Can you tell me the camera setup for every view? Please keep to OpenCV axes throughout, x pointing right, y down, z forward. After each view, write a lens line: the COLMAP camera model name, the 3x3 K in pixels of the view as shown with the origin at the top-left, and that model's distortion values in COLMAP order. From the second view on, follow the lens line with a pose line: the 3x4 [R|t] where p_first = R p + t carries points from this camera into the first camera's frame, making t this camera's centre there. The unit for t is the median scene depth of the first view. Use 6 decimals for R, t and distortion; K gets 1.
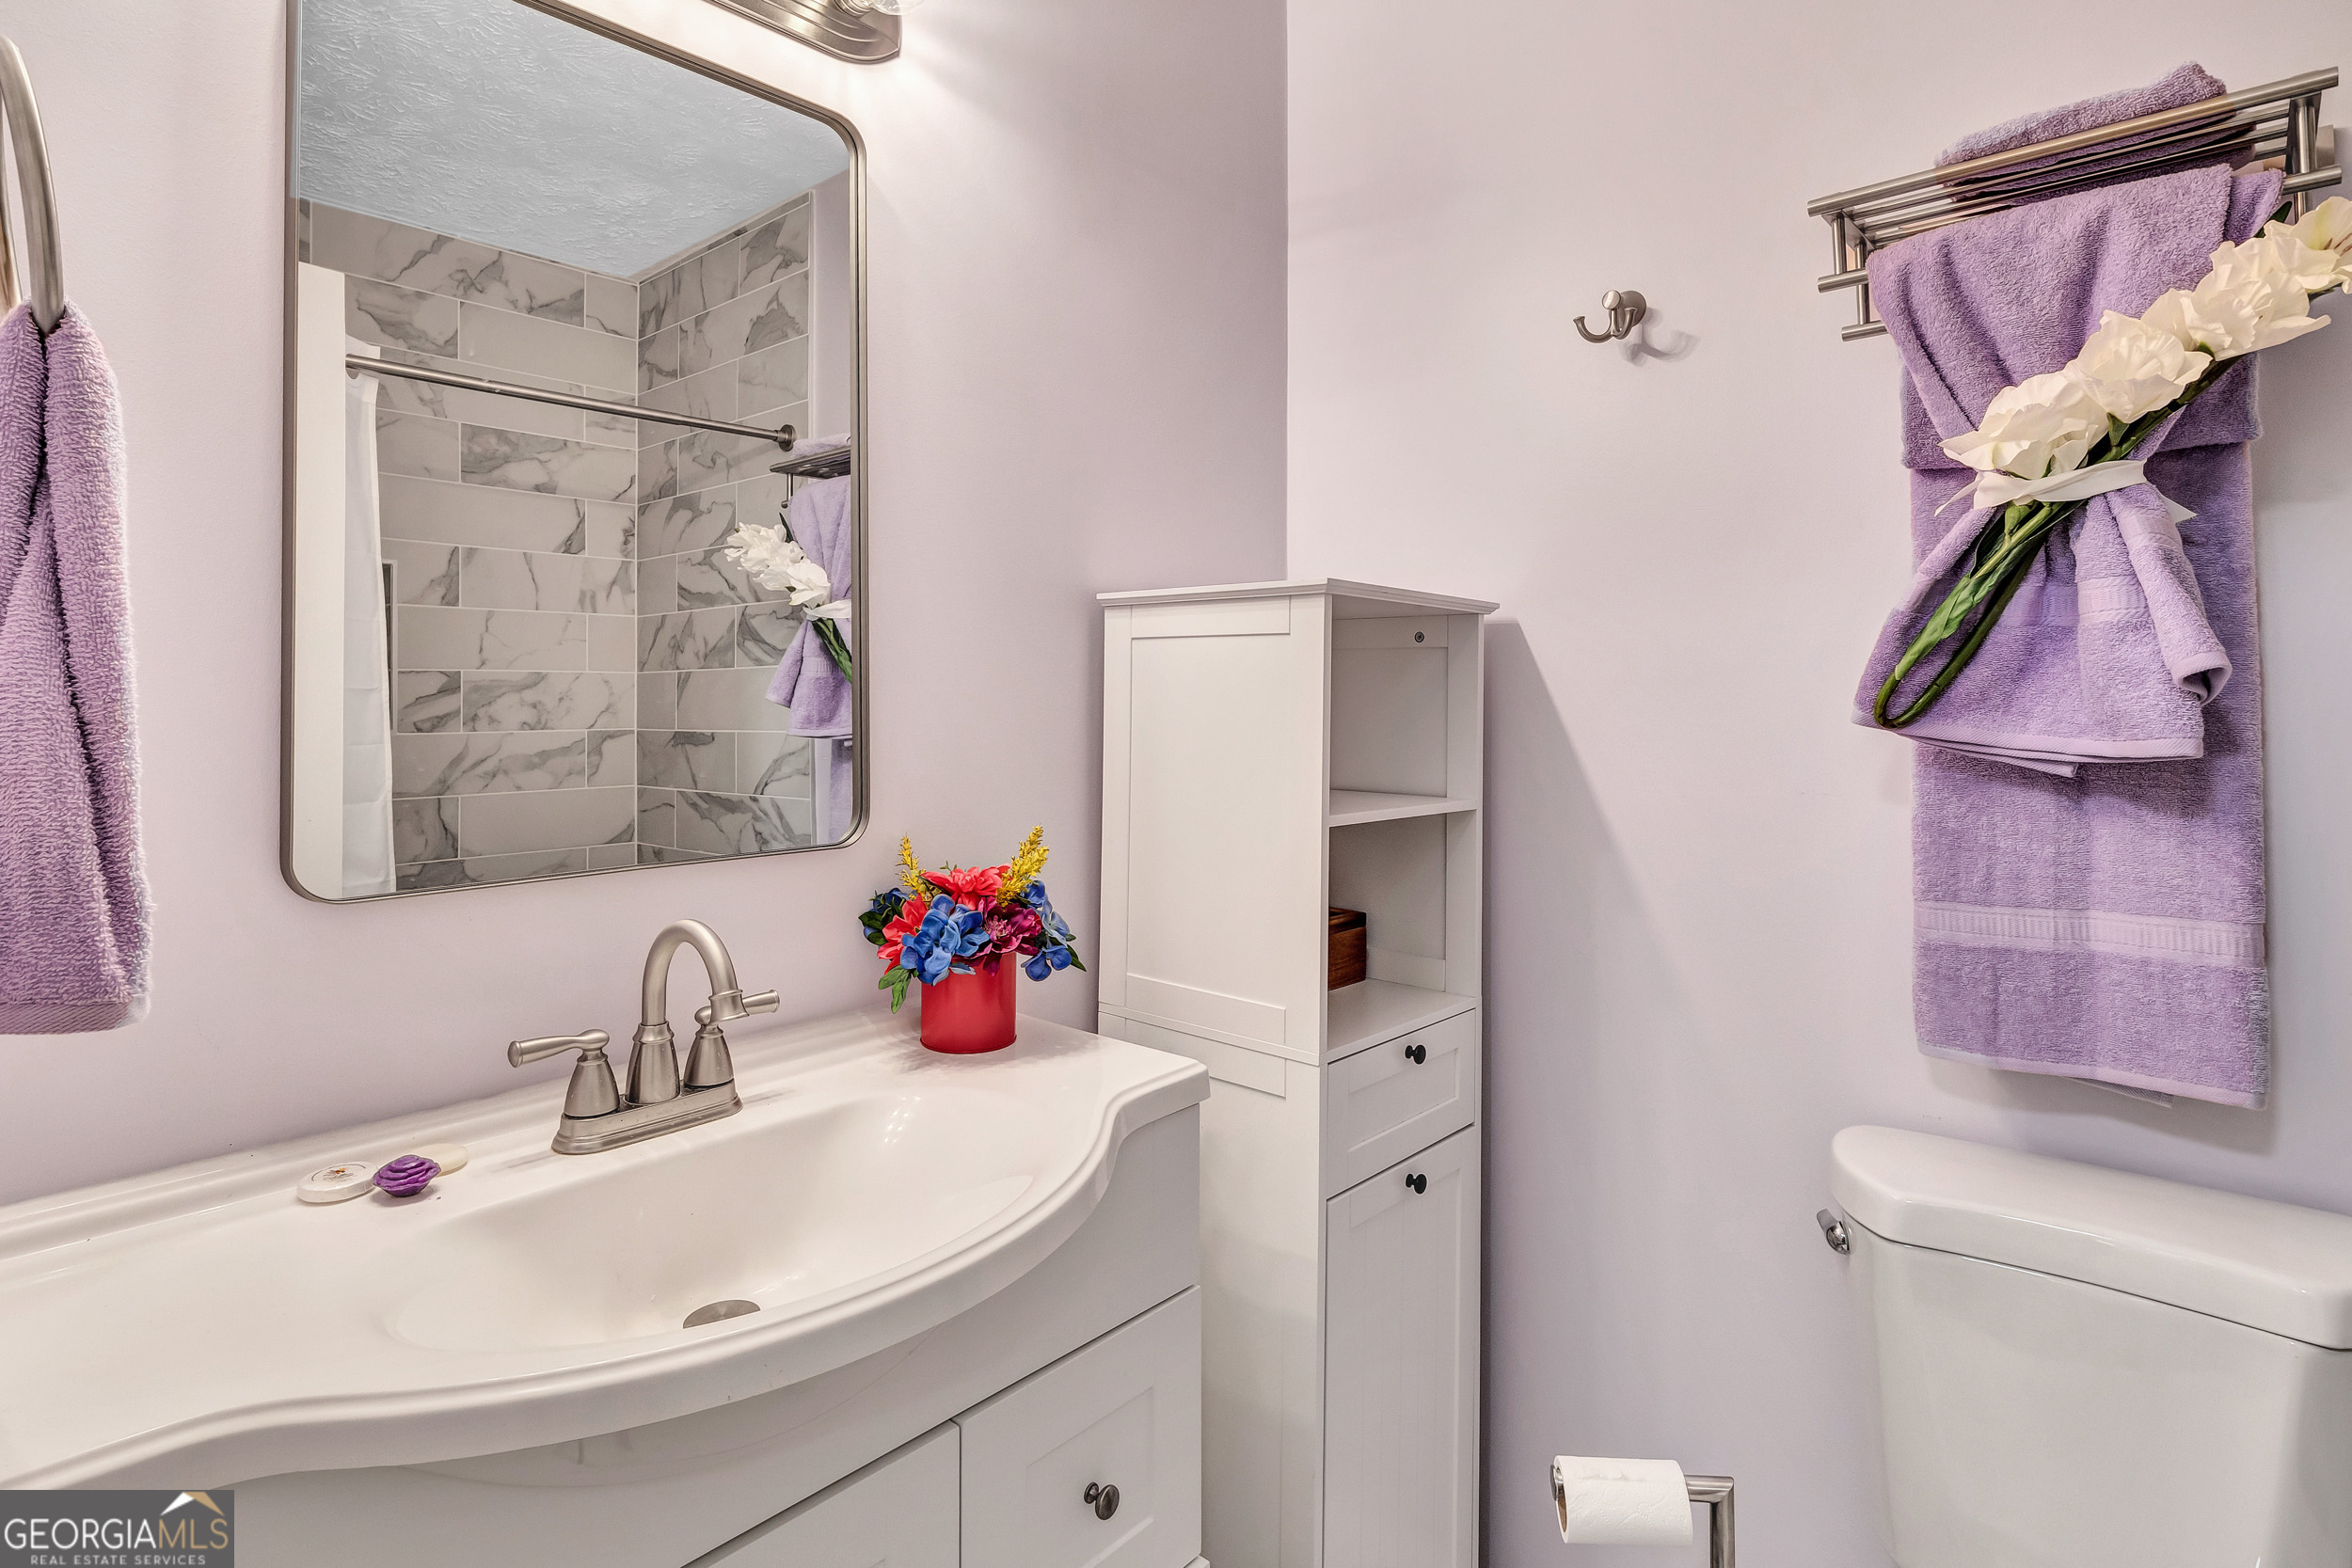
lens RADIAL K [[1202.4, 0, 1170.6], [0, 1202.4, 657.8], [0, 0, 1]] dist [-0.005780, -0.000753]
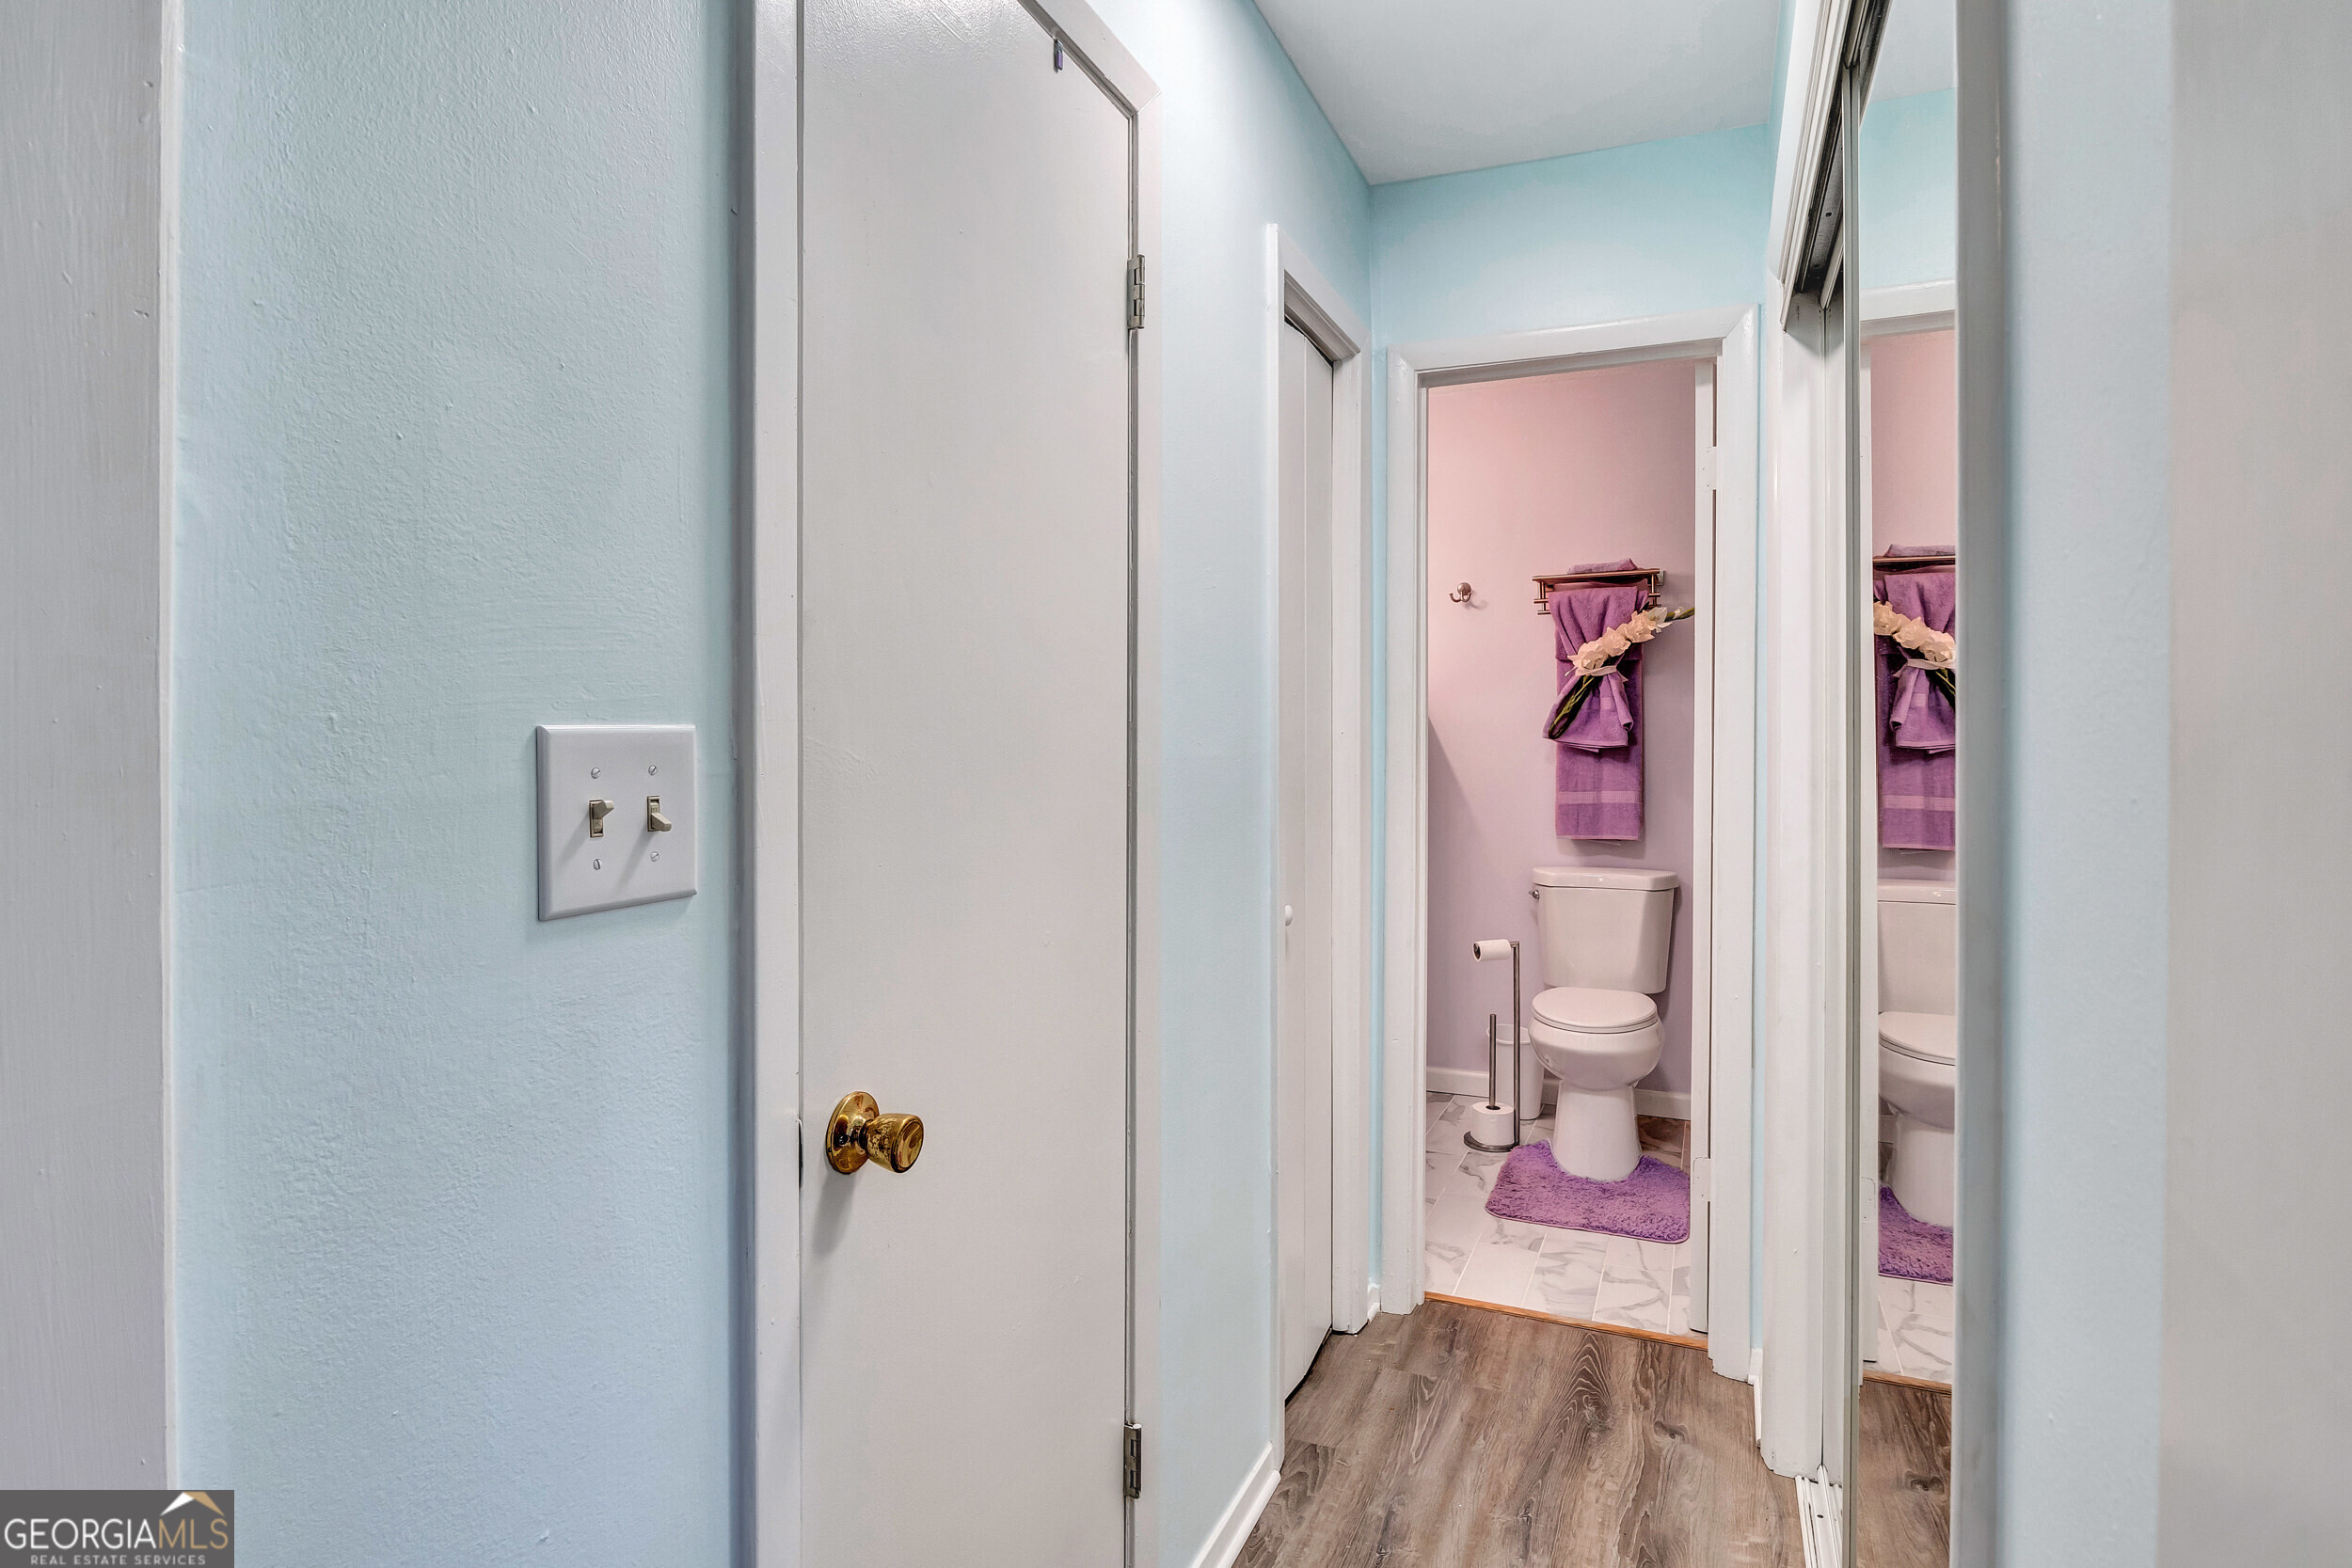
lens RADIAL K [[1229.9, 0, 1178.4], [0, 1229.9, 710.8], [0, 0, 1]] dist [0.000414, 0.002302]
pose [[0.948429, 0.000001, 0.316989, -1.581093], [-0.008294, 0.999658, 0.024815, -0.103515], [-0.316881, -0.026164, 0.948104, -2.056406]]
